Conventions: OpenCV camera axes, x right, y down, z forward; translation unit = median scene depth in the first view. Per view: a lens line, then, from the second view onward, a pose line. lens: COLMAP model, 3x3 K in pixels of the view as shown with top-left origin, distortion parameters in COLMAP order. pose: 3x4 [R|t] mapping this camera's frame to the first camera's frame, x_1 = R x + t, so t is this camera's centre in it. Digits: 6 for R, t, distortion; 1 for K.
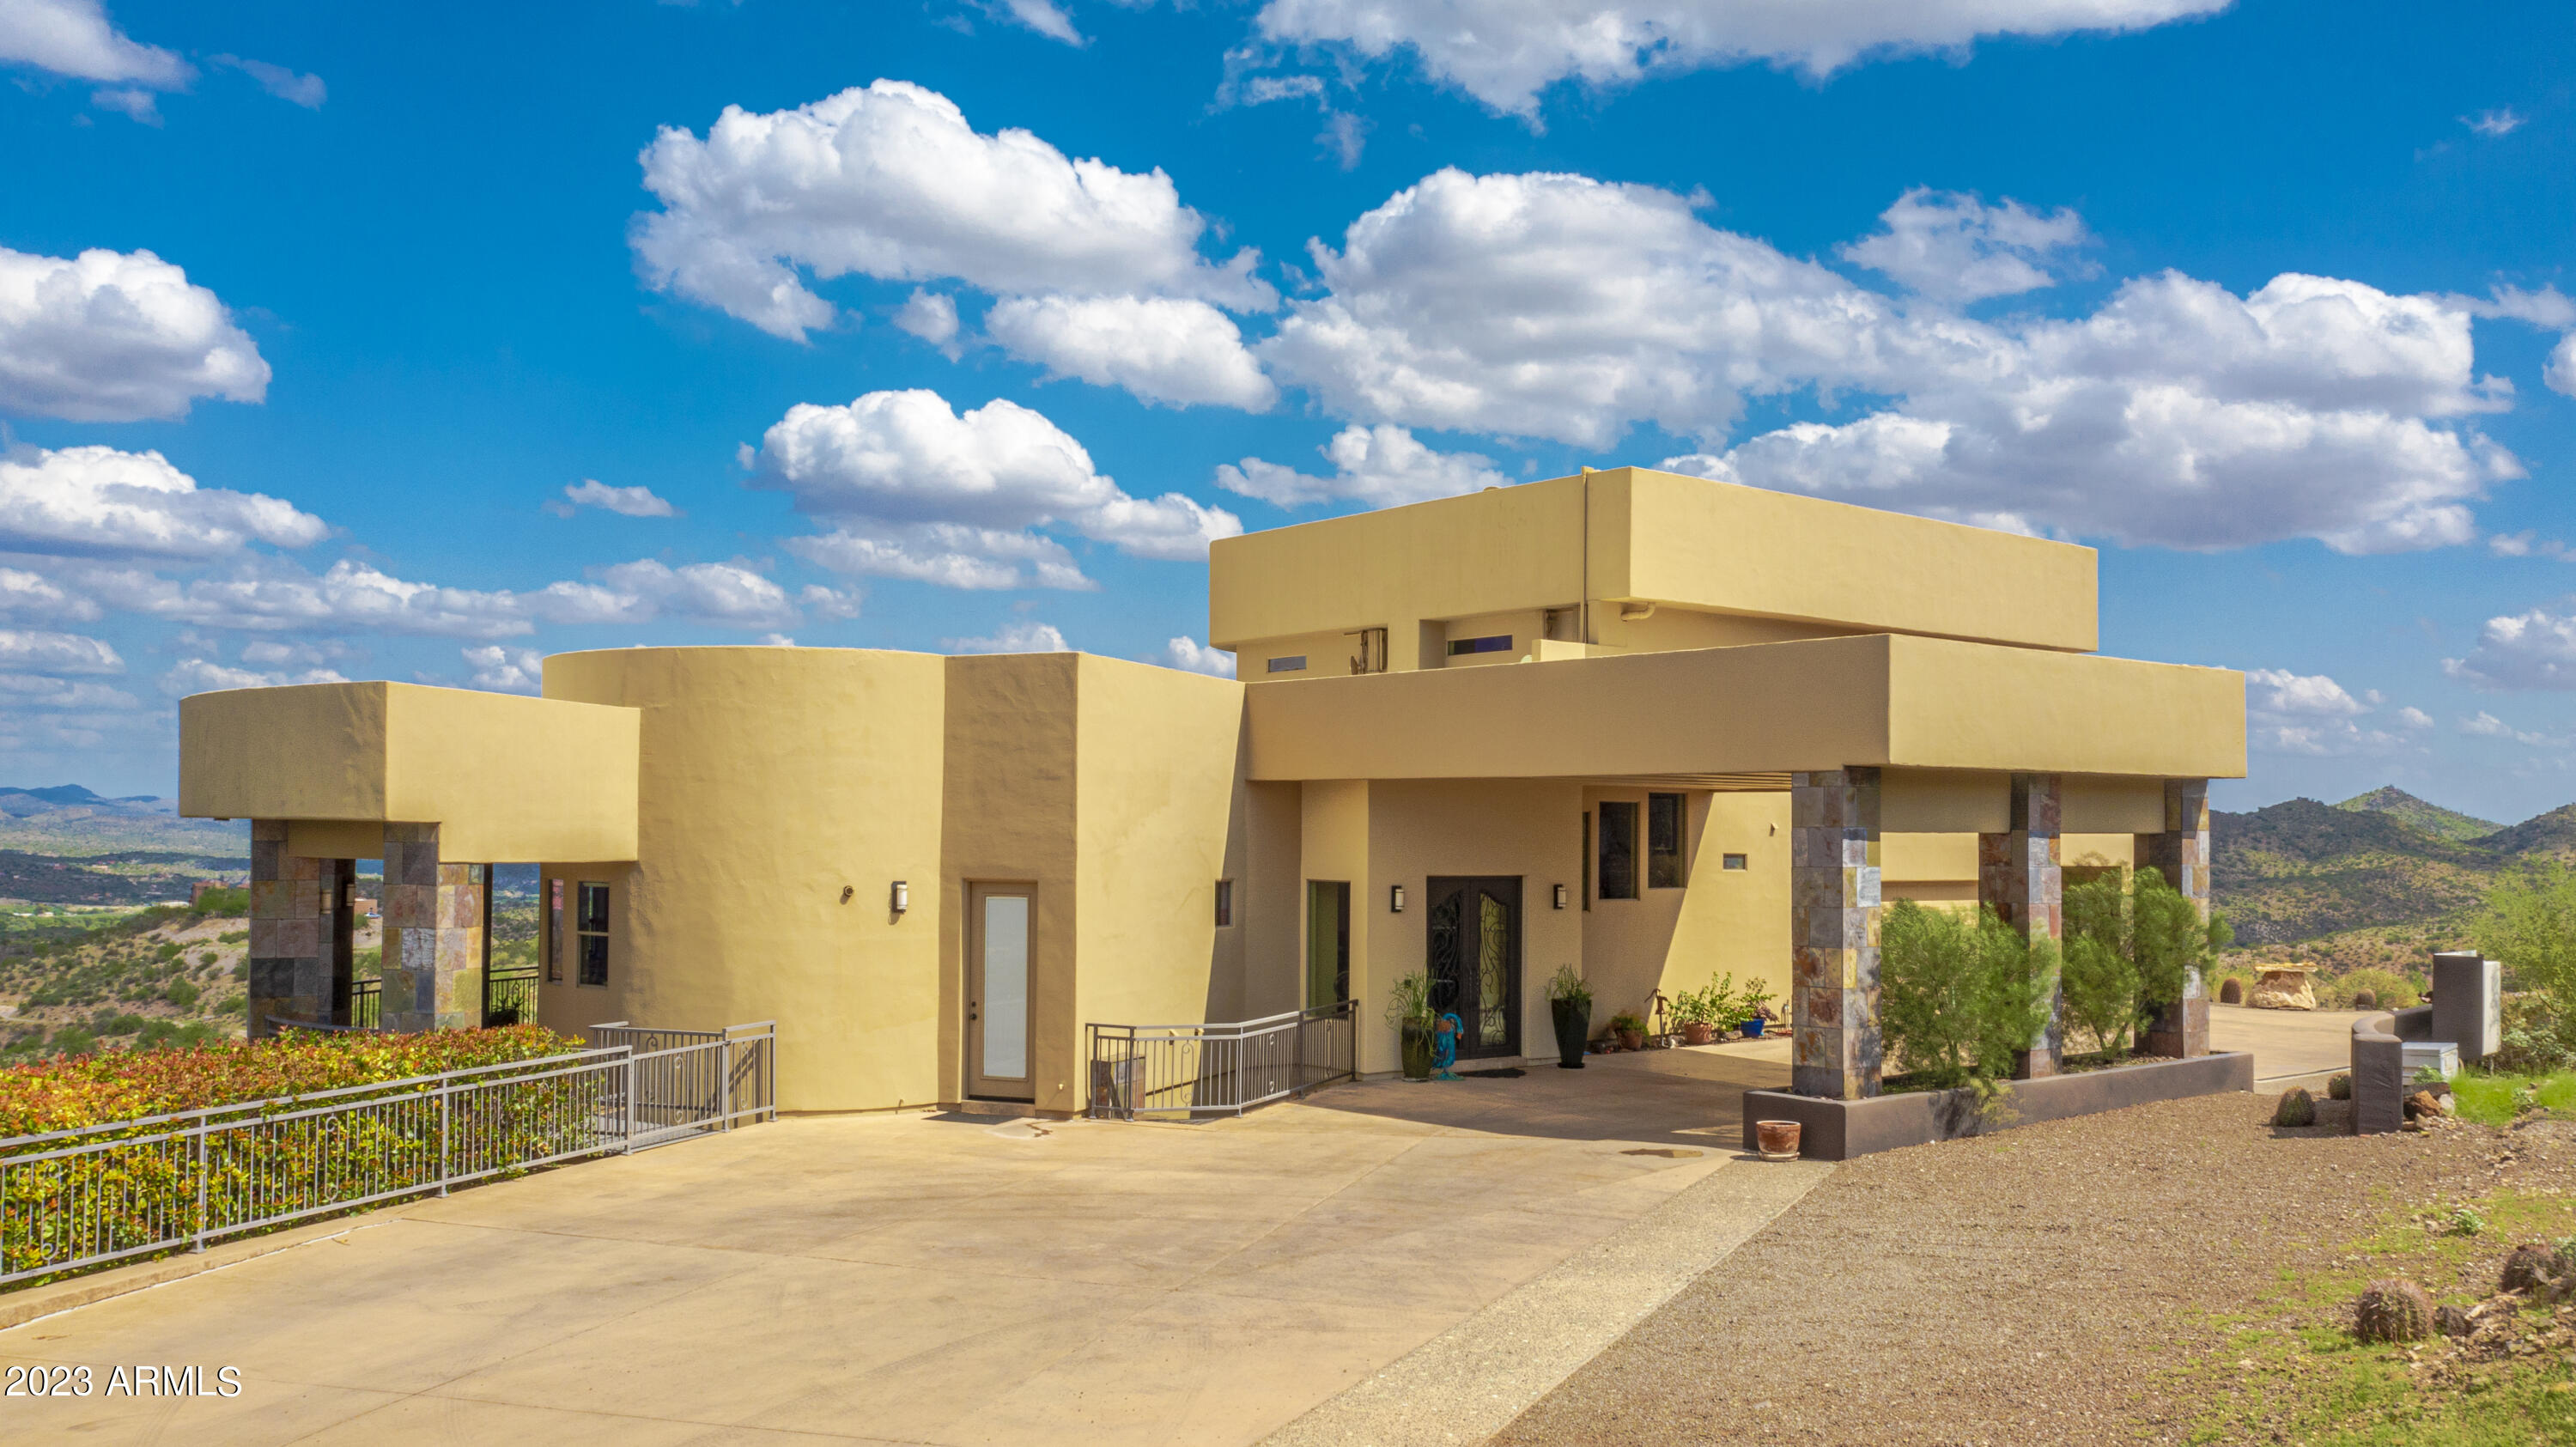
lens RADIAL K [[2005.4, 0, 1272.7], [0, 2005.4, 749.7], [0, 0, 1]] dist [-0.025278, -0.000244]
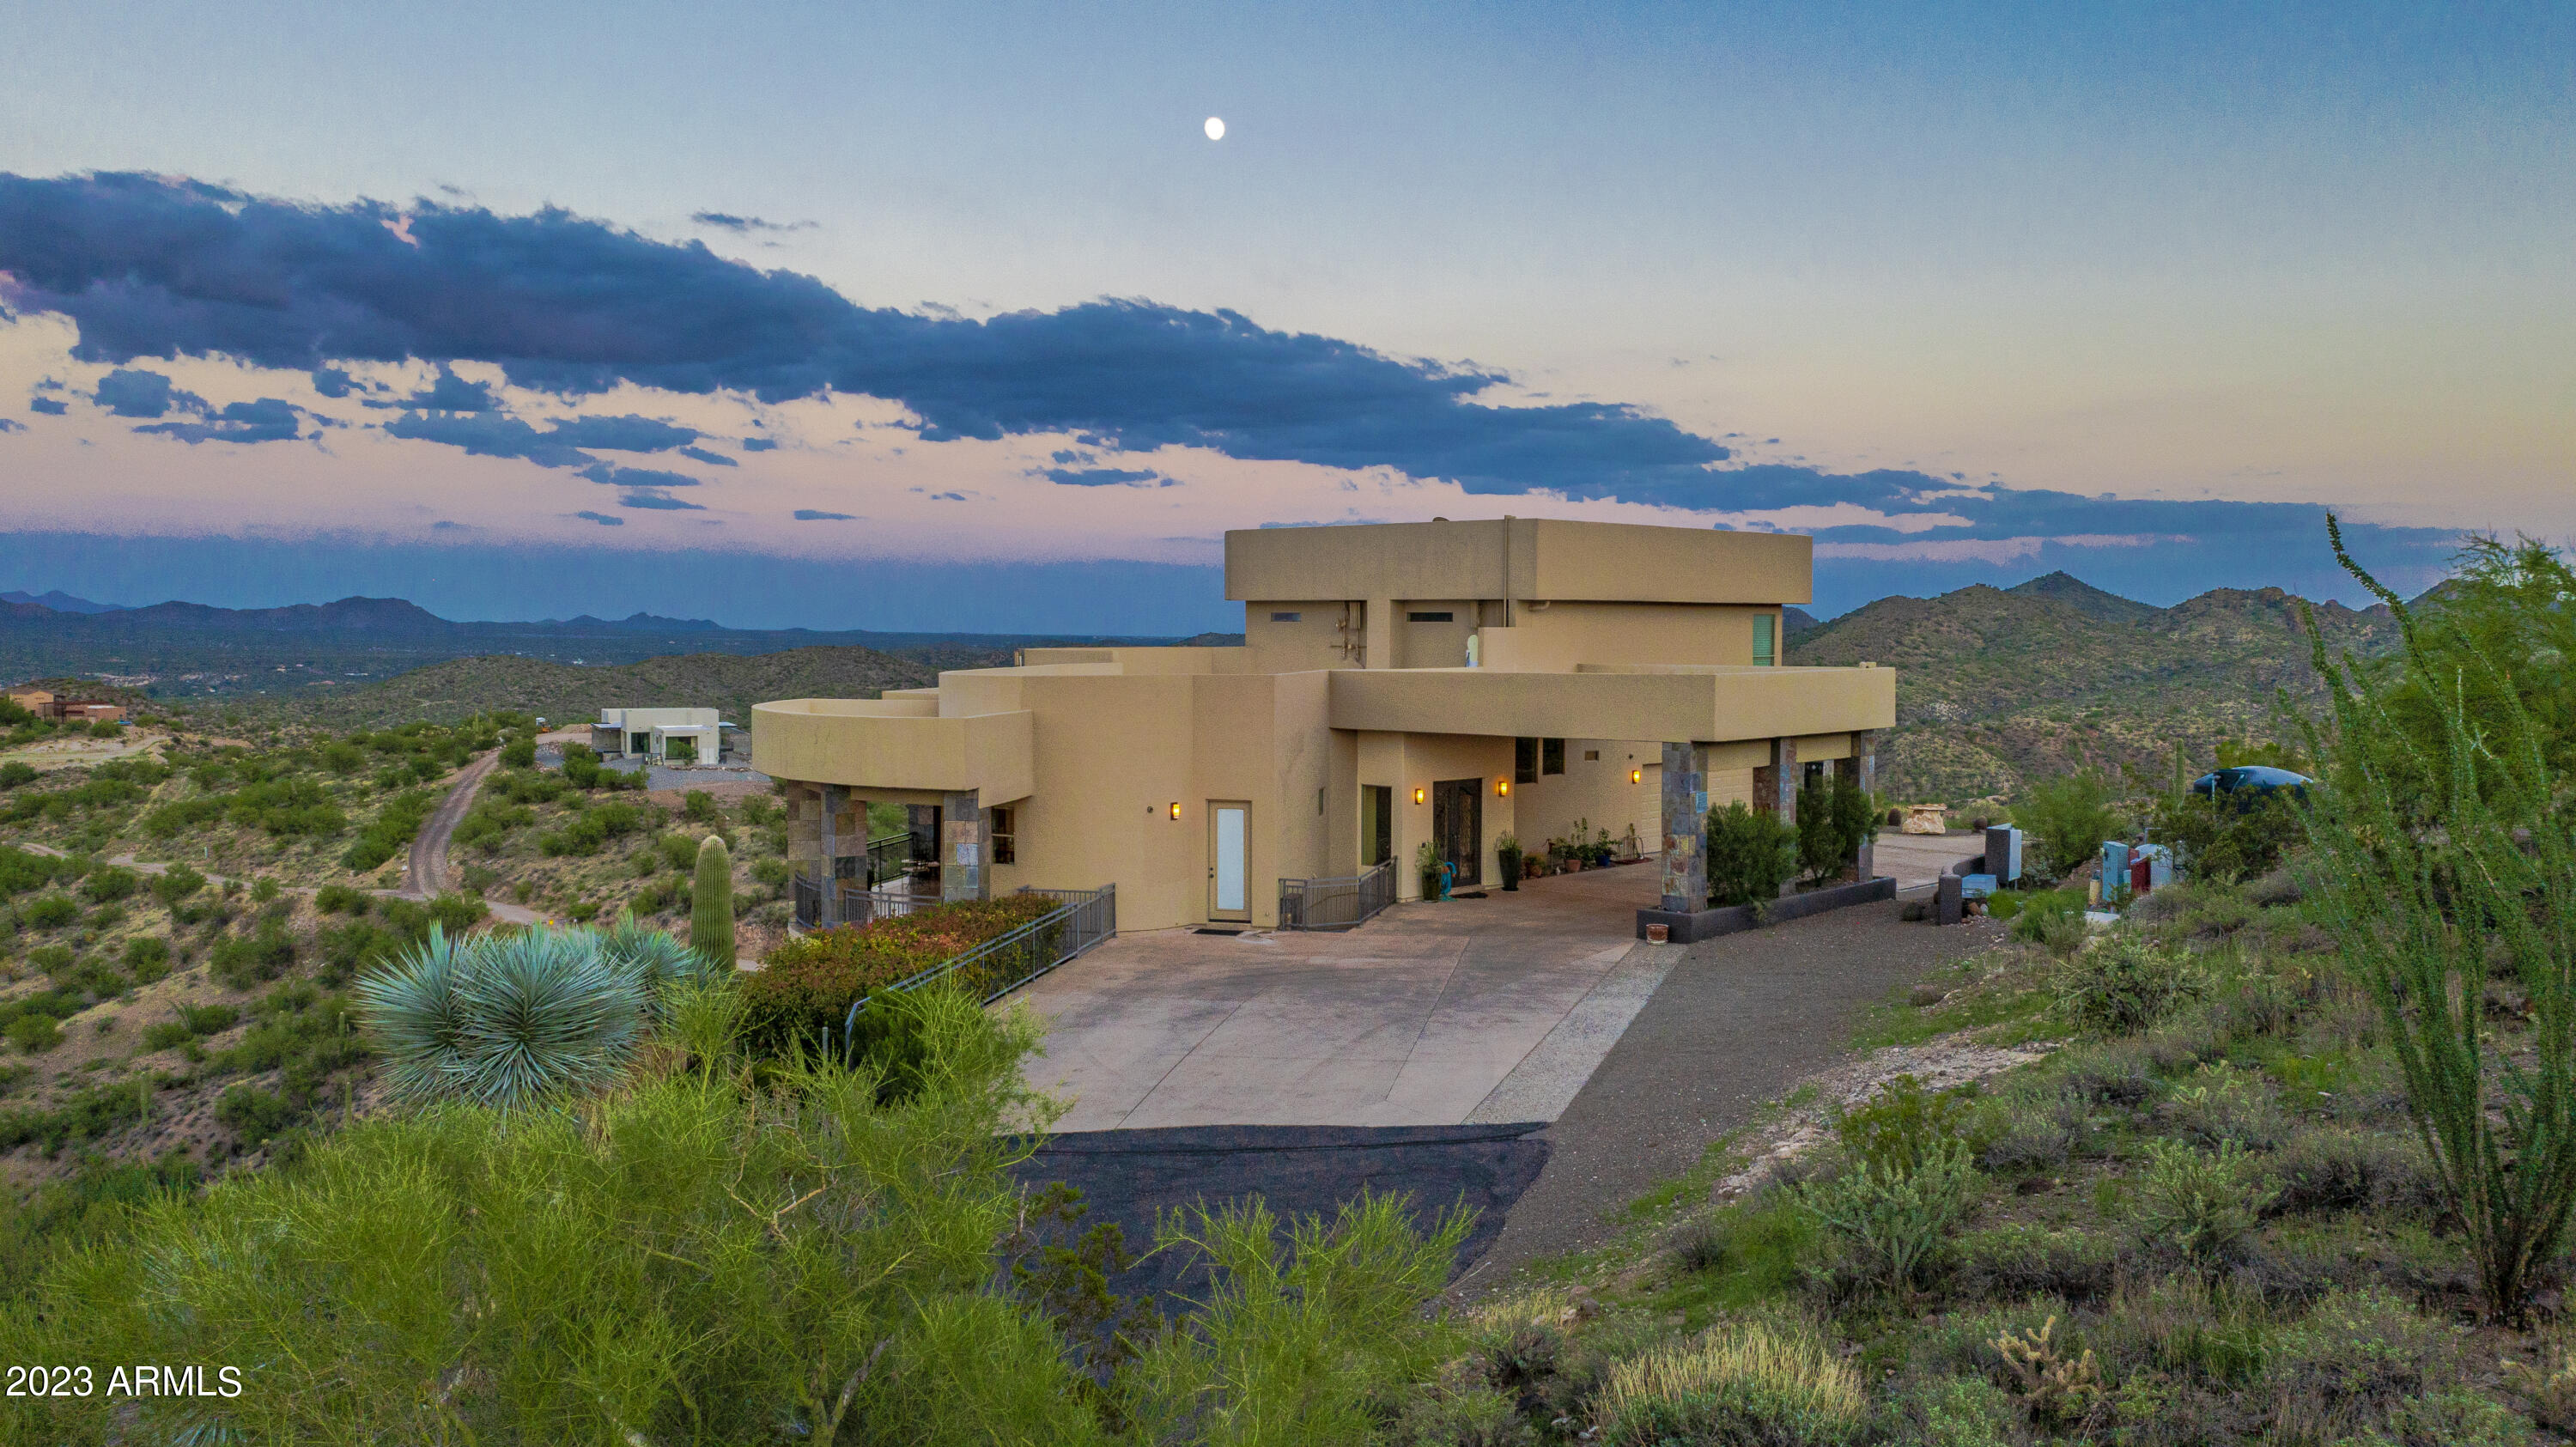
lens RADIAL K [[1981.0, 0, 1290.6], [0, 1981.0, 673.5], [0, 0, 1]] dist [0.010303, 0.001760]
pose [[0.989925, -0.009827, 0.141250, -0.312620], [0.000085, 0.997629, 0.068816, -0.160788], [-0.141592, -0.068111, 0.987579, -0.706584]]
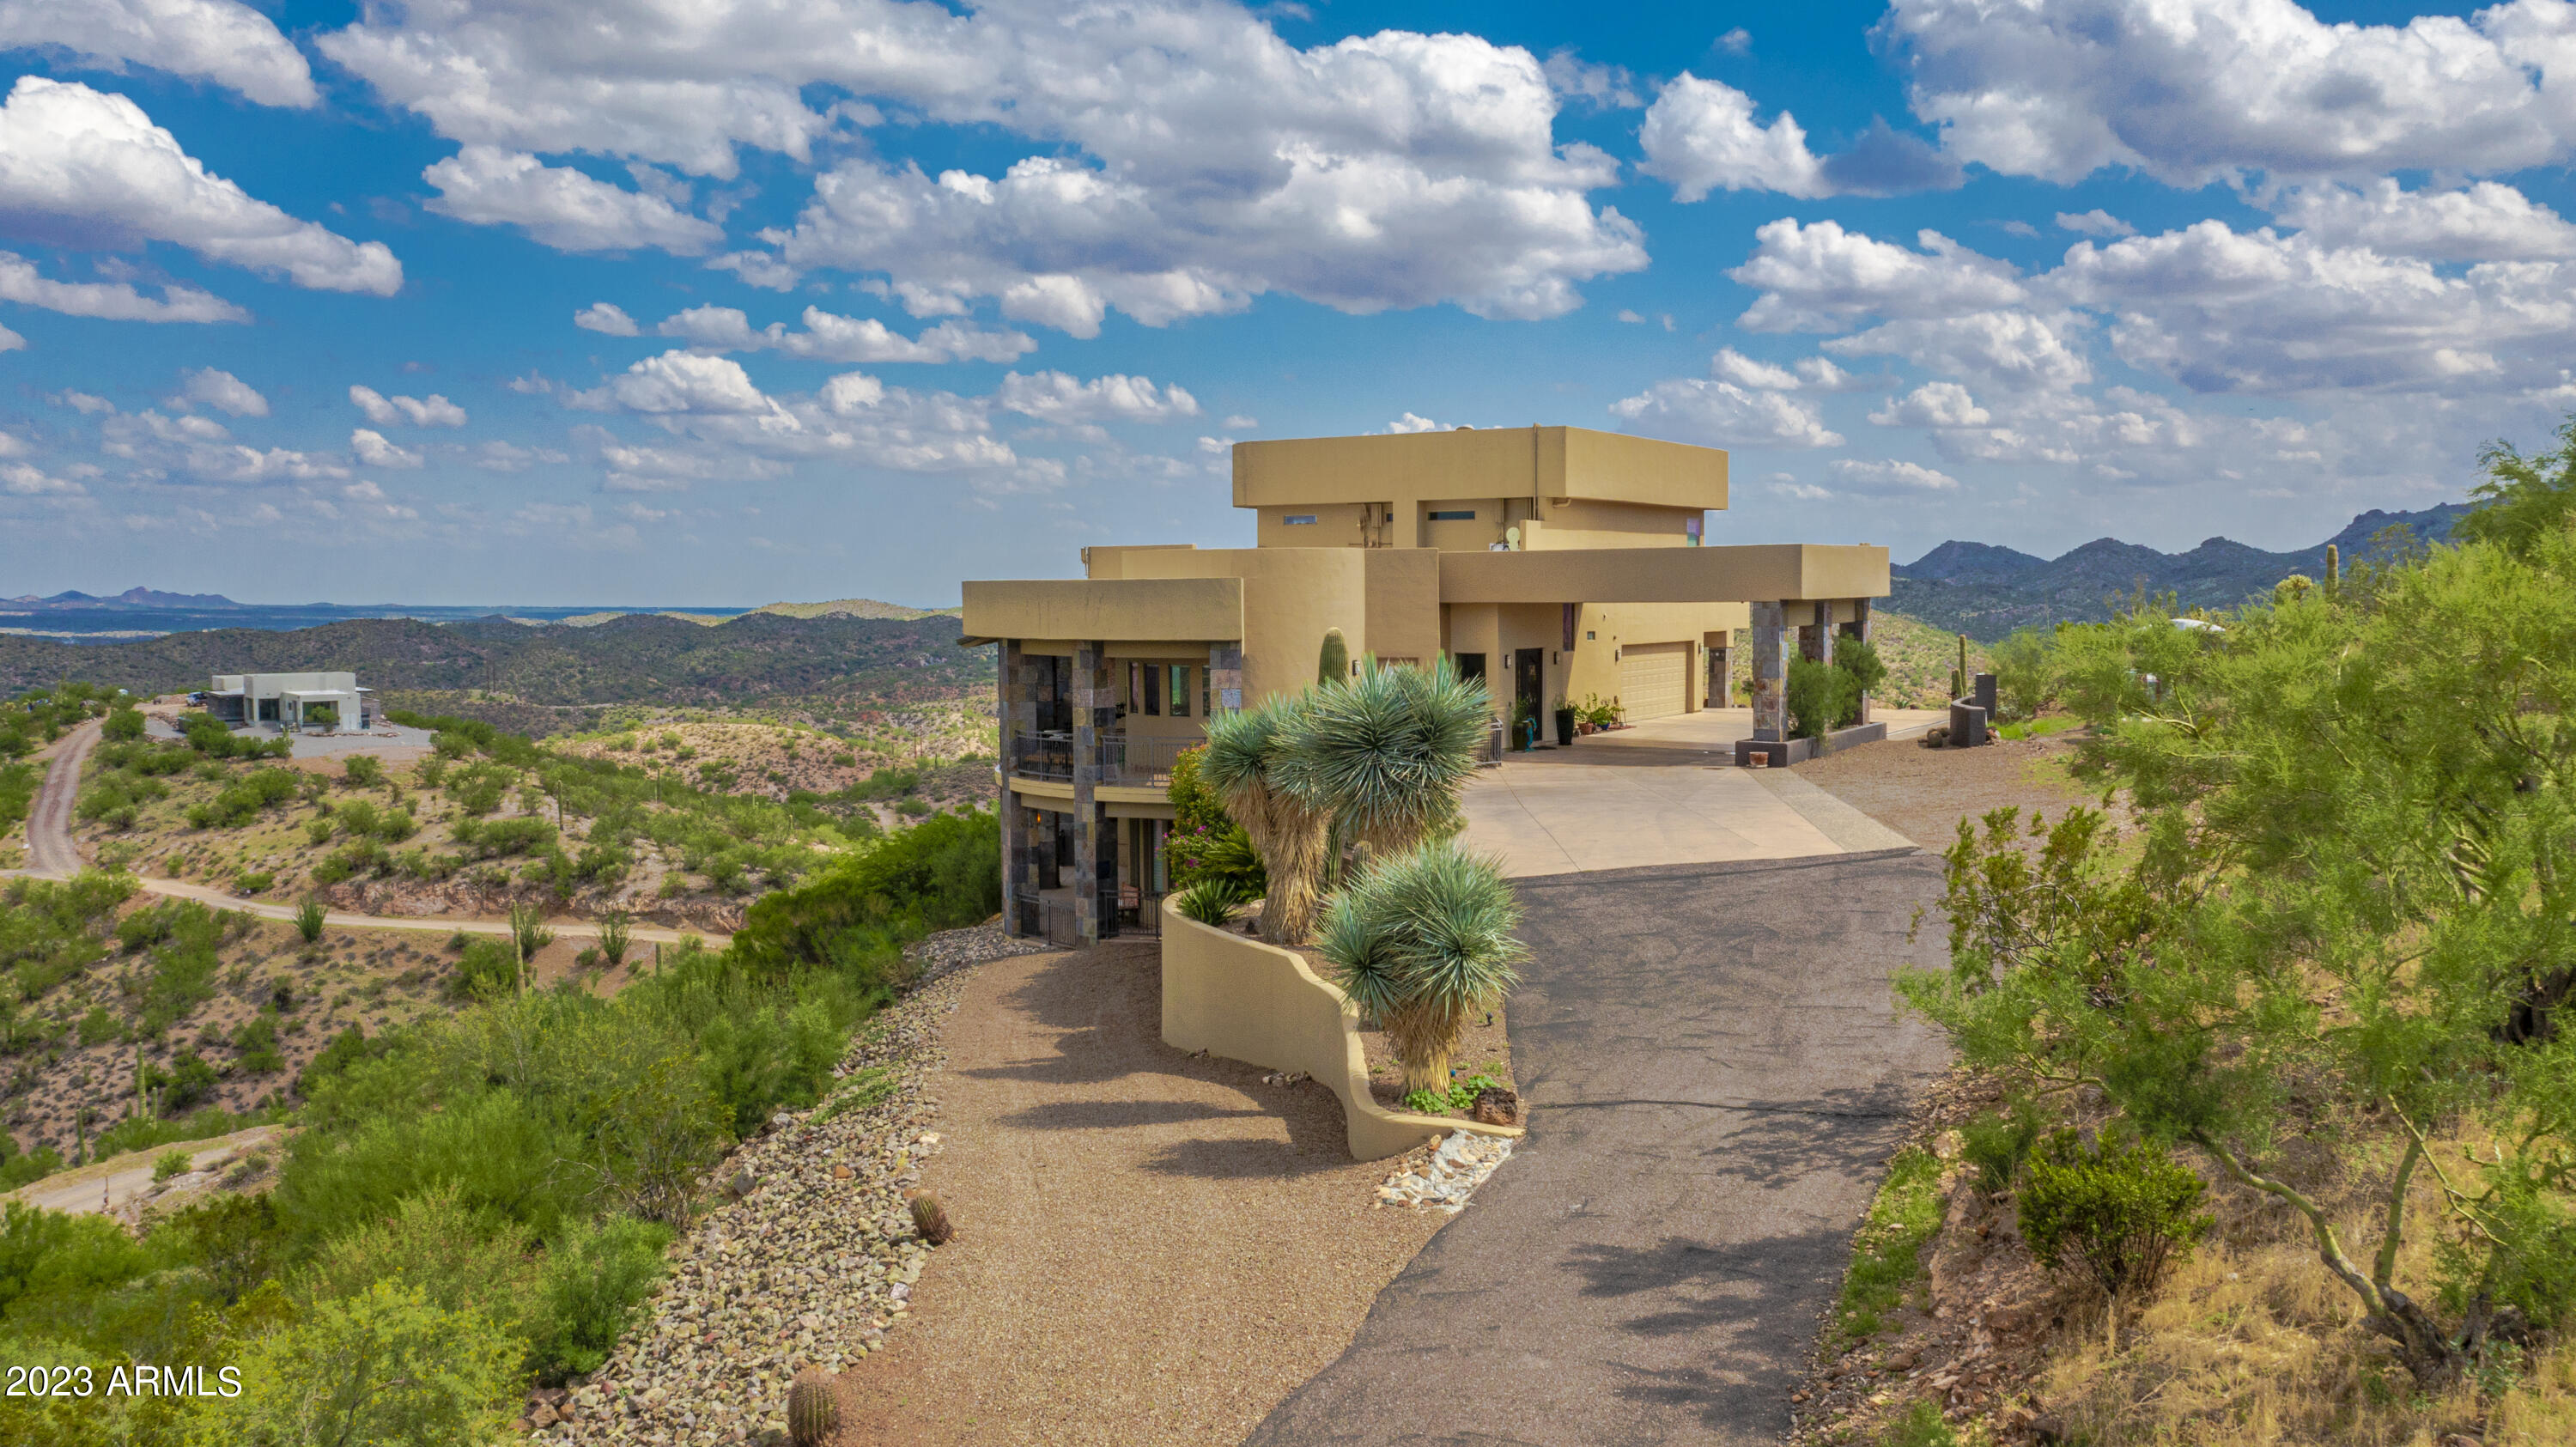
lens RADIAL K [[1981.0, 0, 1290.6], [0, 1981.0, 673.5], [0, 0, 1]] dist [0.010303, 0.001760]
pose [[0.938397, -0.030419, 0.344218, -0.895271], [0.000878, 0.996325, 0.085652, -0.089300], [-0.345559, -0.080073, 0.934975, -0.826612]]
